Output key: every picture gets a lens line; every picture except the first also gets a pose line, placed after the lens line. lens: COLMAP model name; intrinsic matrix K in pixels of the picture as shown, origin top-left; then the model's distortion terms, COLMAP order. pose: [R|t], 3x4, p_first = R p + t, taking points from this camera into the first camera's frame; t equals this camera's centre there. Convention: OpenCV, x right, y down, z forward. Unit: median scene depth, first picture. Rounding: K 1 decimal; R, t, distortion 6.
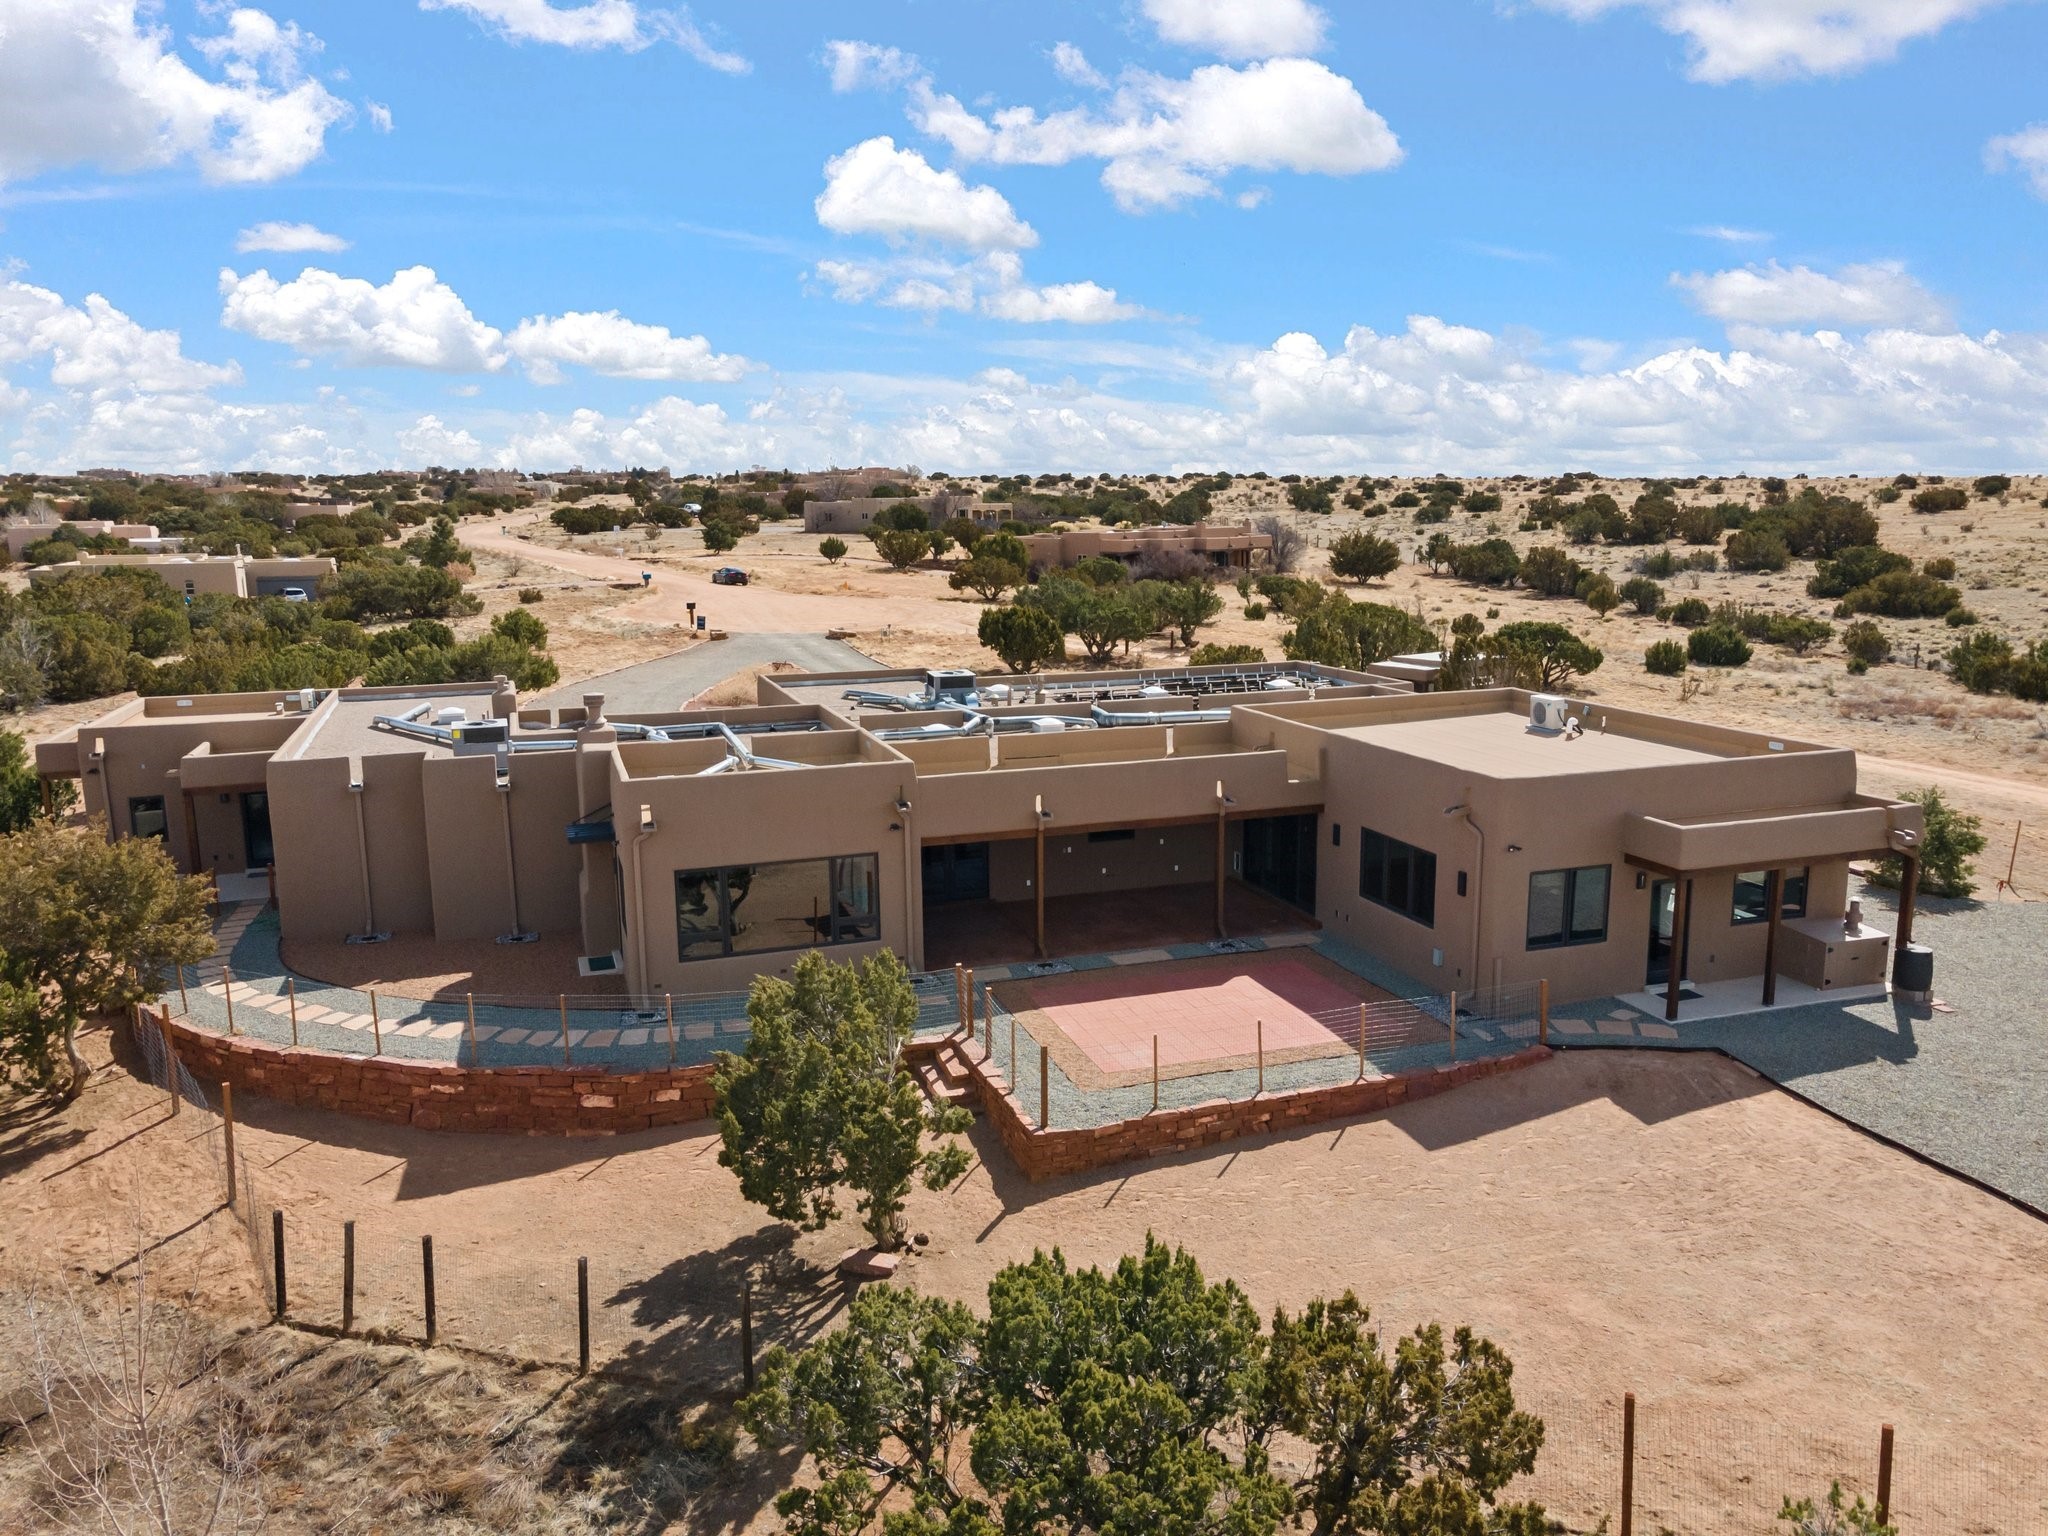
lens RADIAL K [[1490.5, 0, 1024.0], [0, 1490.5, 768.0], [0, 0, 1]] dist [0.005821, 0.056883]
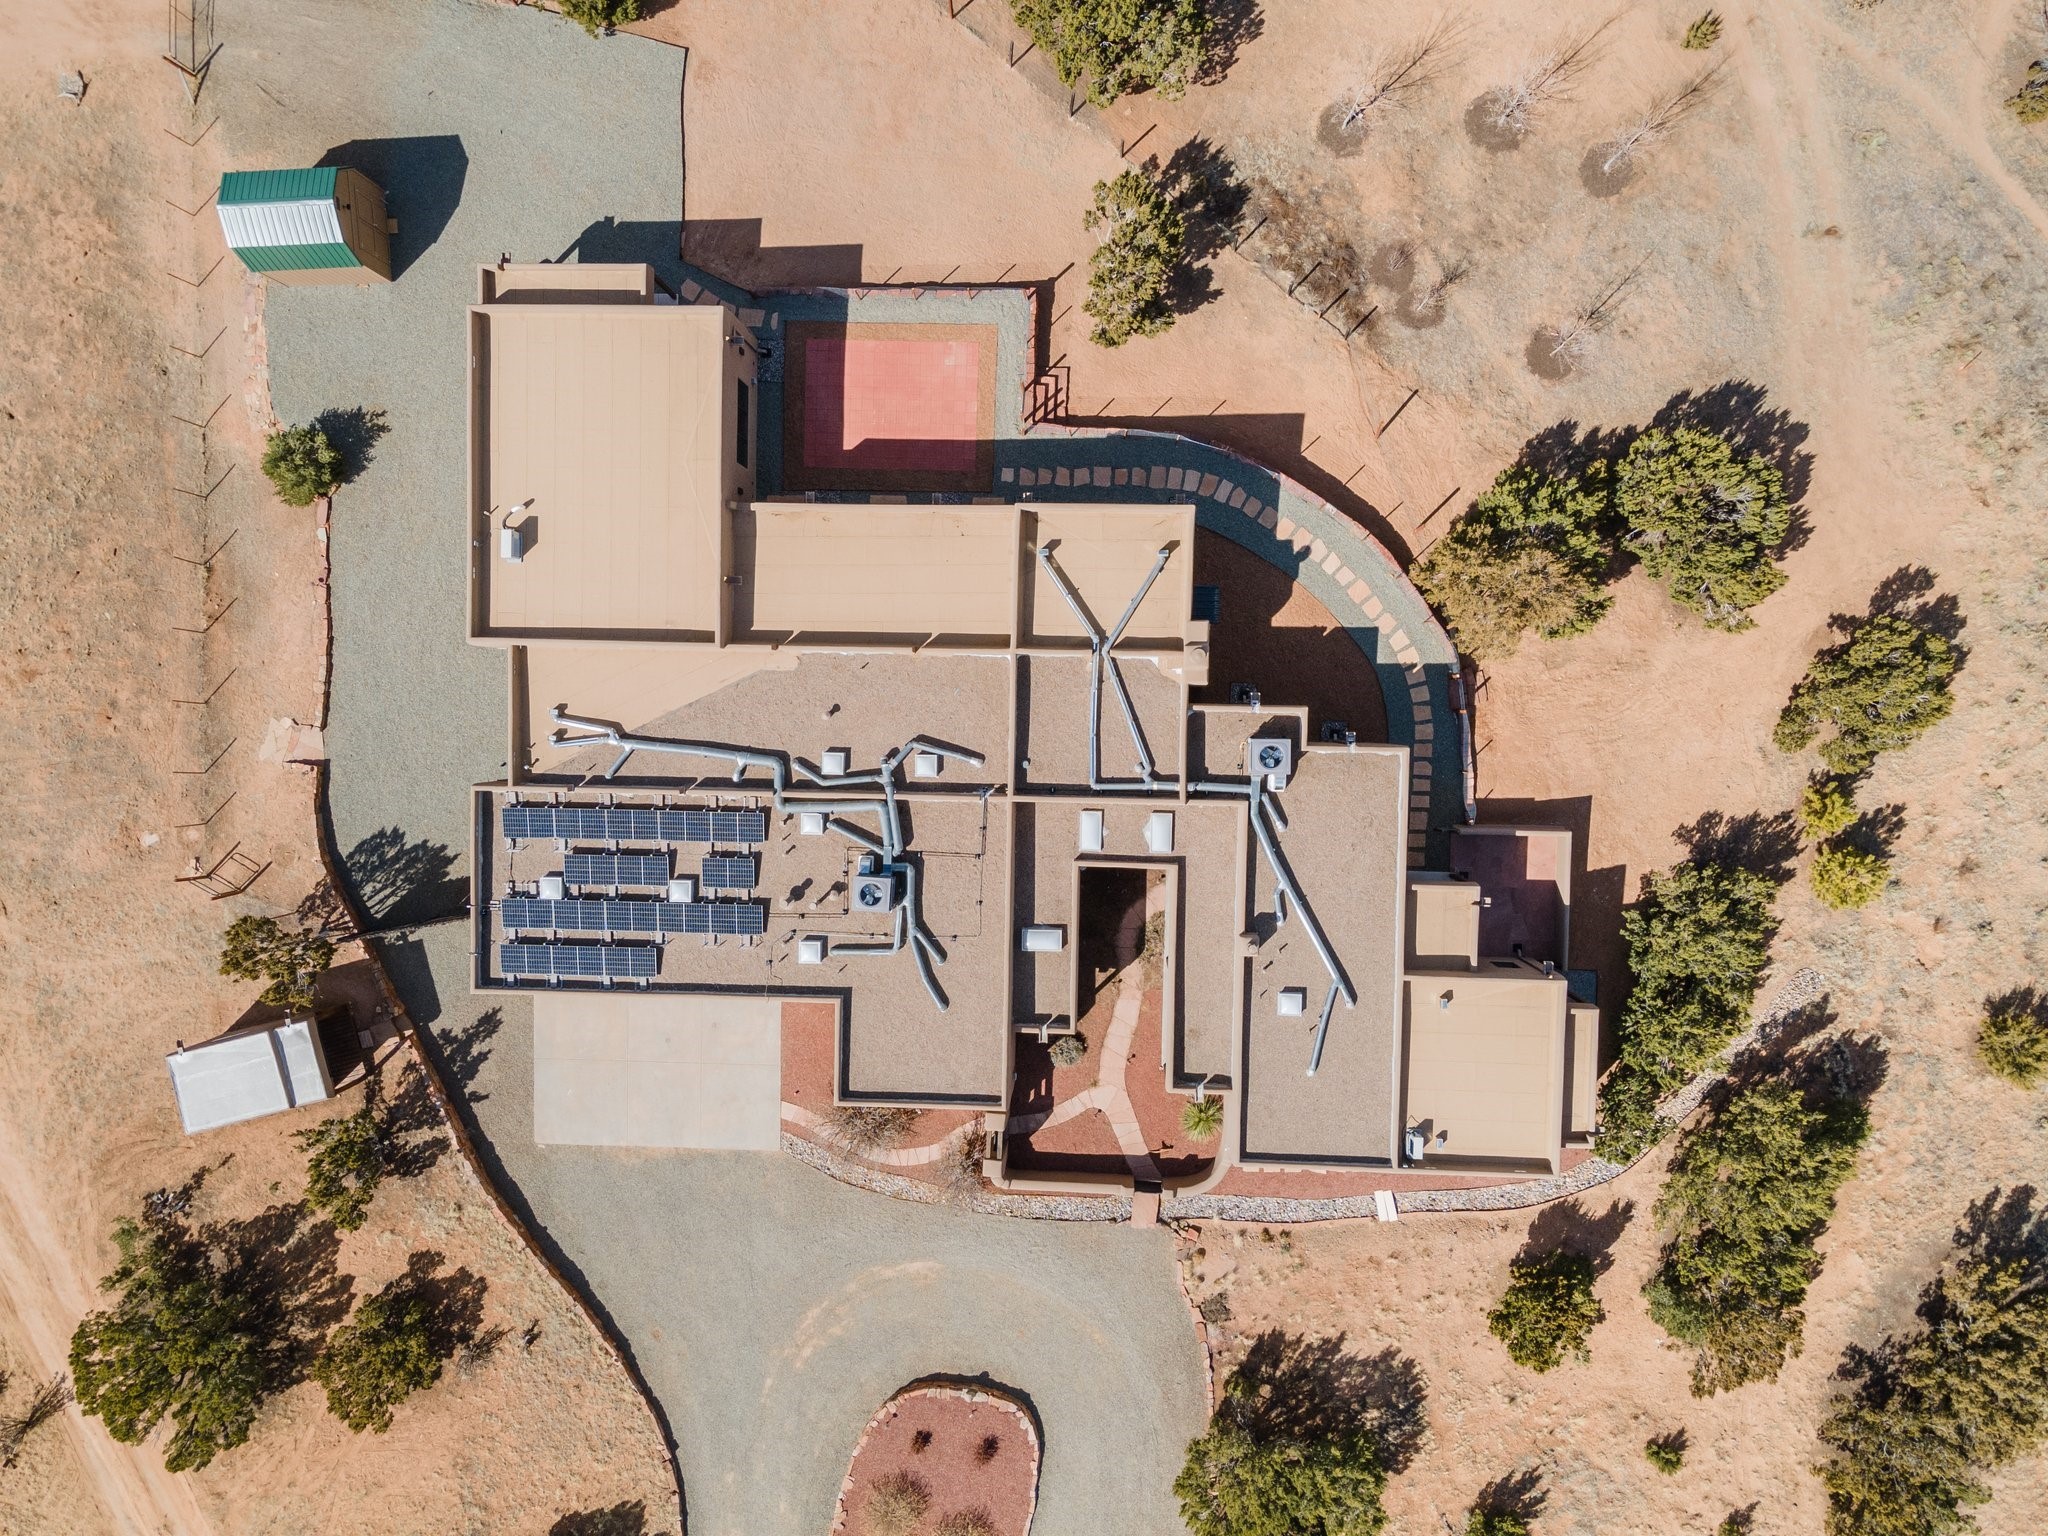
lens RADIAL K [[1488.8, 0, 1024.0], [0, 1488.8, 768.0], [0, 0, 1]] dist [0.012483, 0.058269]
pose [[-0.938023, -0.343744, 0.044184, -0.261581], [0.122049, -0.208318, 0.970416, -1.678823], [-0.324370, 0.915666, 0.237361, 0.922383]]
